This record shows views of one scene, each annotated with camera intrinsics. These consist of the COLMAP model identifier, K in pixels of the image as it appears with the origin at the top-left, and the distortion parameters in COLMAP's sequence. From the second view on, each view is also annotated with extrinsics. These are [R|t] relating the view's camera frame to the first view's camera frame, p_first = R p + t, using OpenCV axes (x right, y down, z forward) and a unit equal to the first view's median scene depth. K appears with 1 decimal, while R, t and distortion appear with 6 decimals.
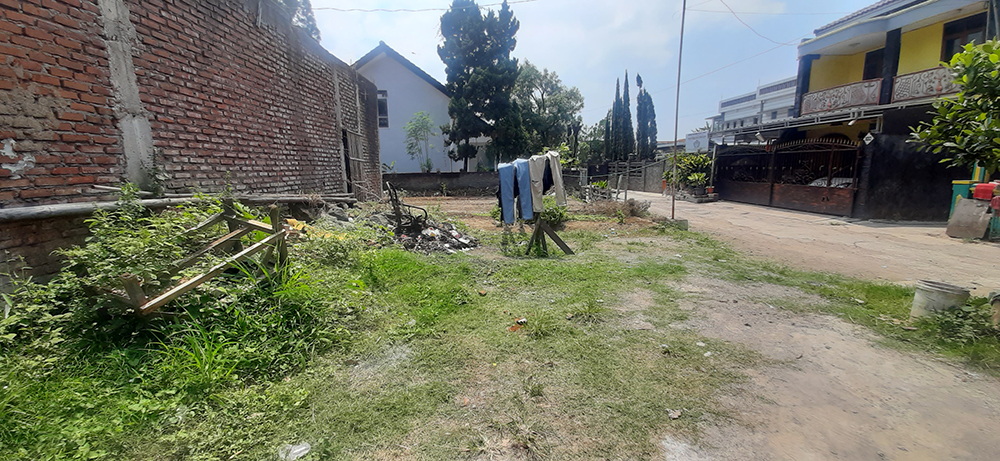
lens RADIAL K [[399.5, 0, 496.8], [0, 399.5, 235.3], [0, 0, 1]] dist [0.000819, -0.001934]
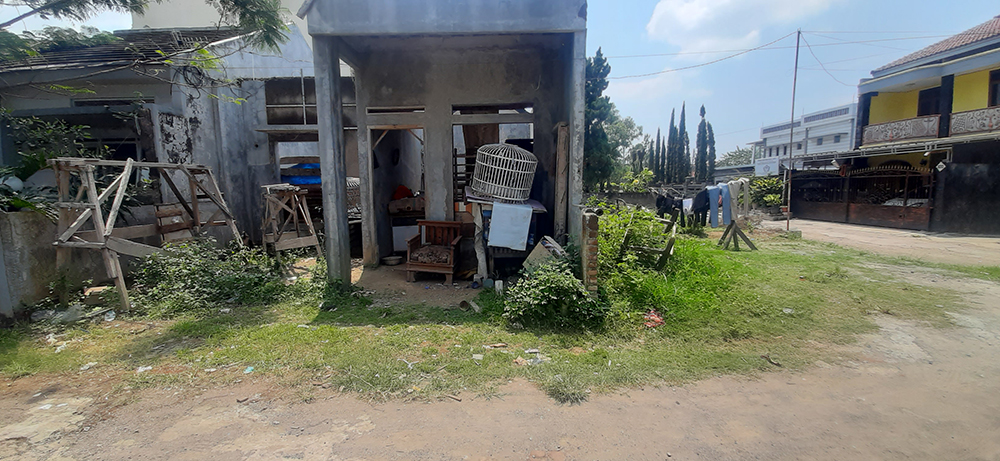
lens RADIAL K [[399.5, 0, 501.2], [0, 399.5, 228.6], [0, 0, 1]] dist [0.000819, -0.001934]
pose [[0.999352, 0.006965, -0.035312, -0.236959], [-0.009381, 0.997593, -0.068703, 0.028159], [0.034748, 0.068989, 0.997012, -0.160954]]
